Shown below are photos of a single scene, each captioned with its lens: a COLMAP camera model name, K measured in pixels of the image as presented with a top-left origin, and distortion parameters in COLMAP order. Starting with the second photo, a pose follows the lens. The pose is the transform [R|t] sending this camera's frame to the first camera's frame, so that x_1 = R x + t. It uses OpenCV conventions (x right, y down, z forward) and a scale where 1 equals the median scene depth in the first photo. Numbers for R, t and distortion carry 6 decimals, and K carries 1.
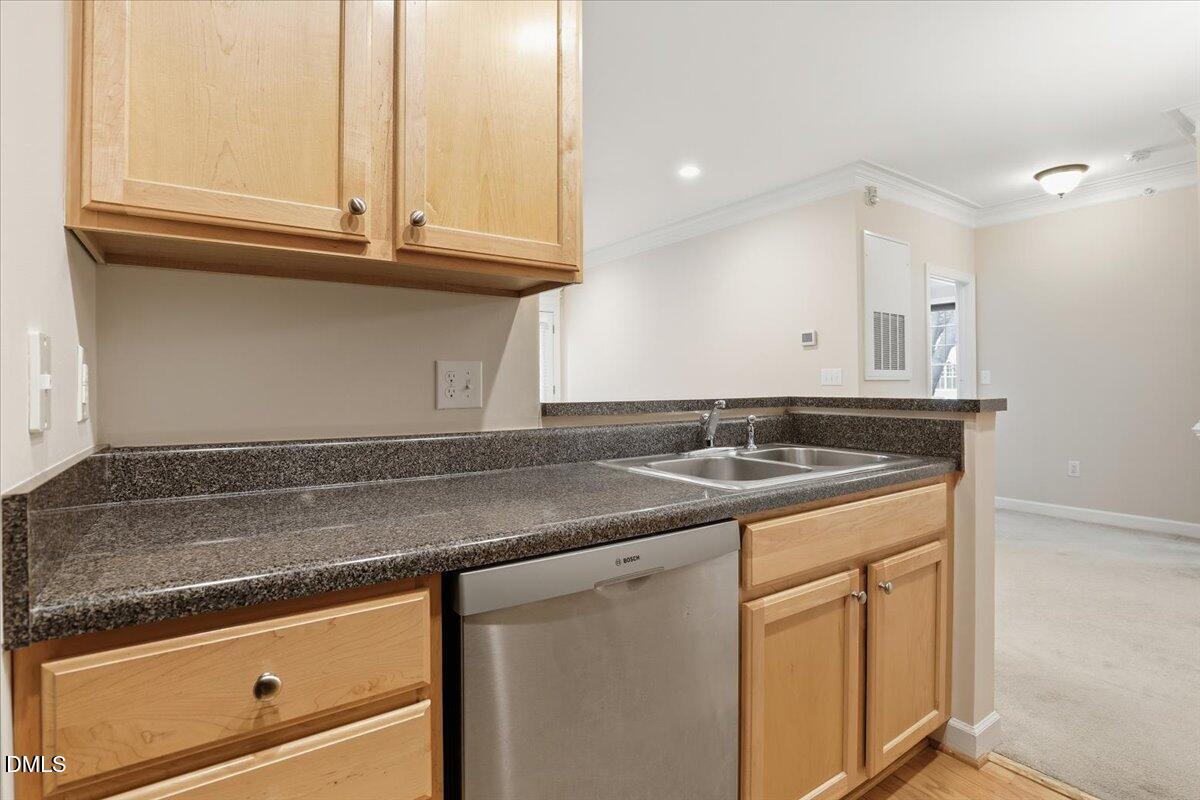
lens RADIAL K [[556.6, 0, 560.1], [0, 556.6, 389.4], [0, 0, 1]] dist [-0.036614, 0.007026]
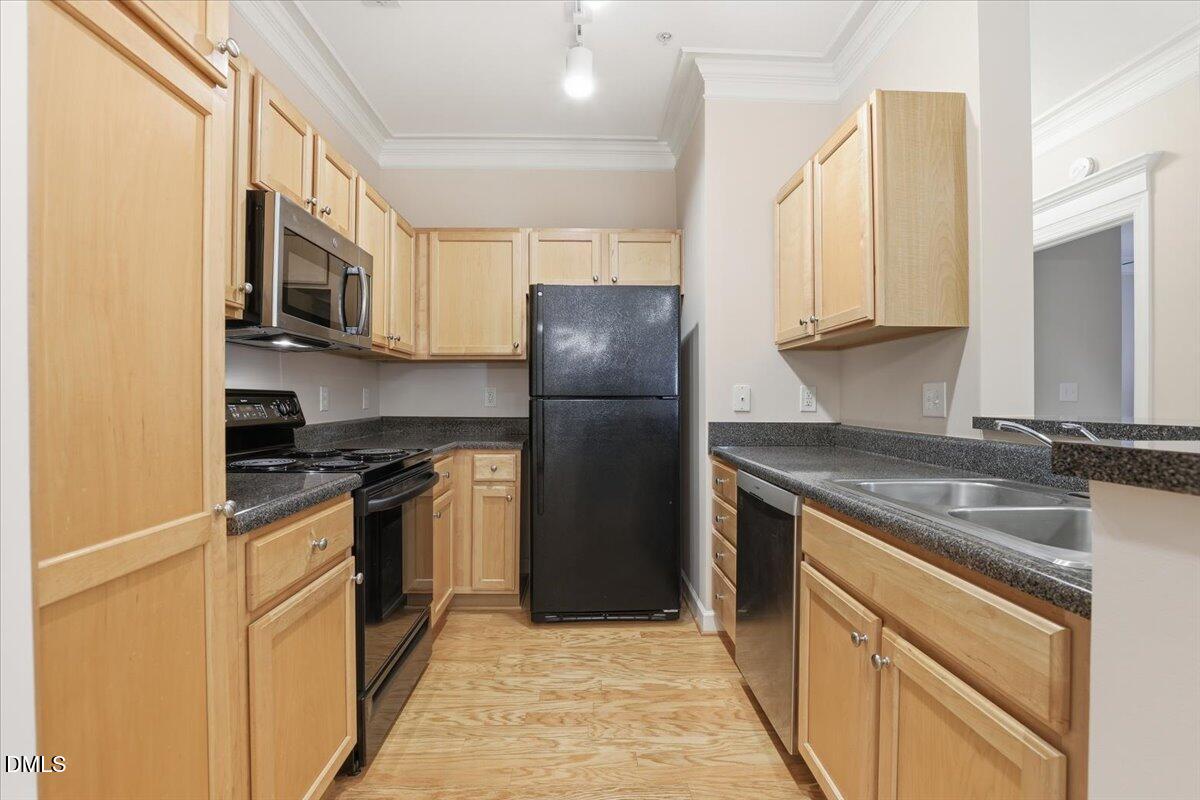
lens RADIAL K [[556.6, 0, 602.0], [0, 556.6, 402.7], [0, 0, 1]] dist [-0.036614, 0.007026]
pose [[-0.504829, 0.007156, -0.863190, 1.133972], [-0.008081, 0.999883, 0.013015, -0.010643], [0.863182, 0.013546, -0.504712, 0.784126]]
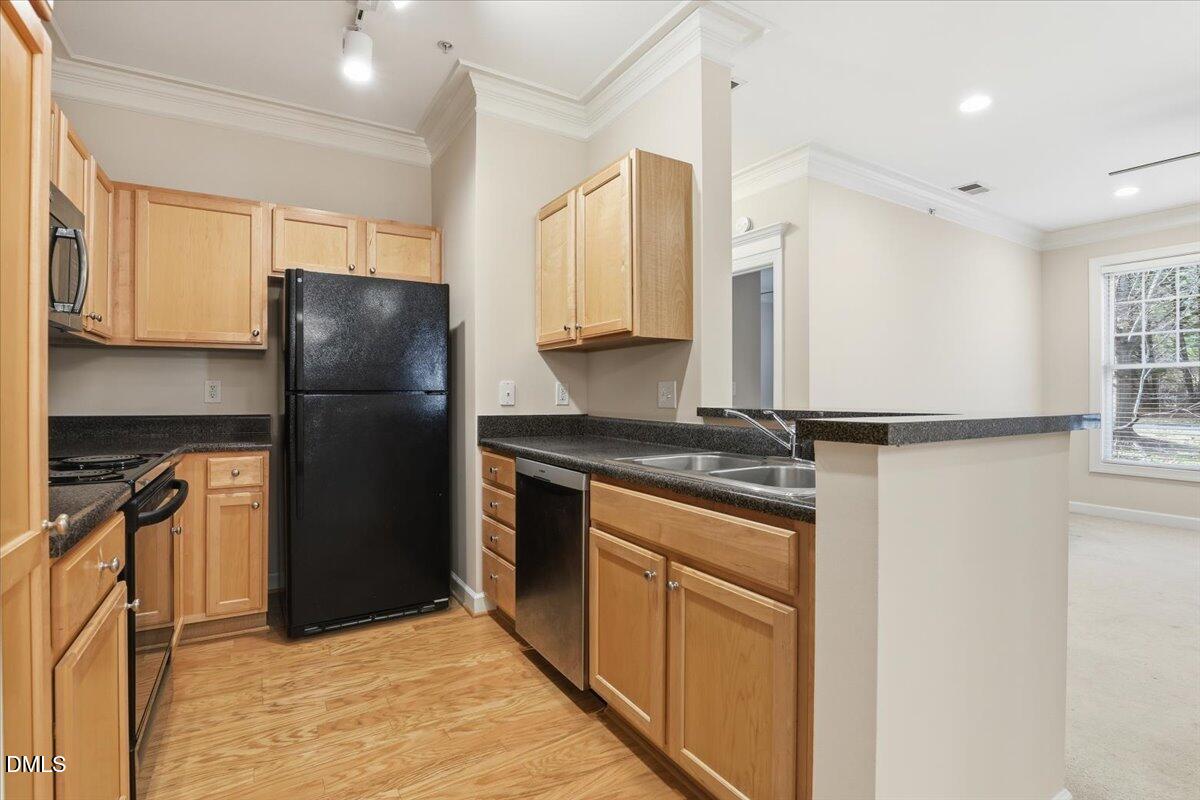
lens RADIAL K [[556.6, 0, 604.9], [0, 556.6, 396.5], [0, 0, 1]] dist [-0.036614, 0.007026]
pose [[-0.008468, 0.006321, -0.999944, 1.287697], [-0.010338, 0.999926, 0.006409, -0.009900], [0.999911, 0.010391, -0.008402, 0.655240]]
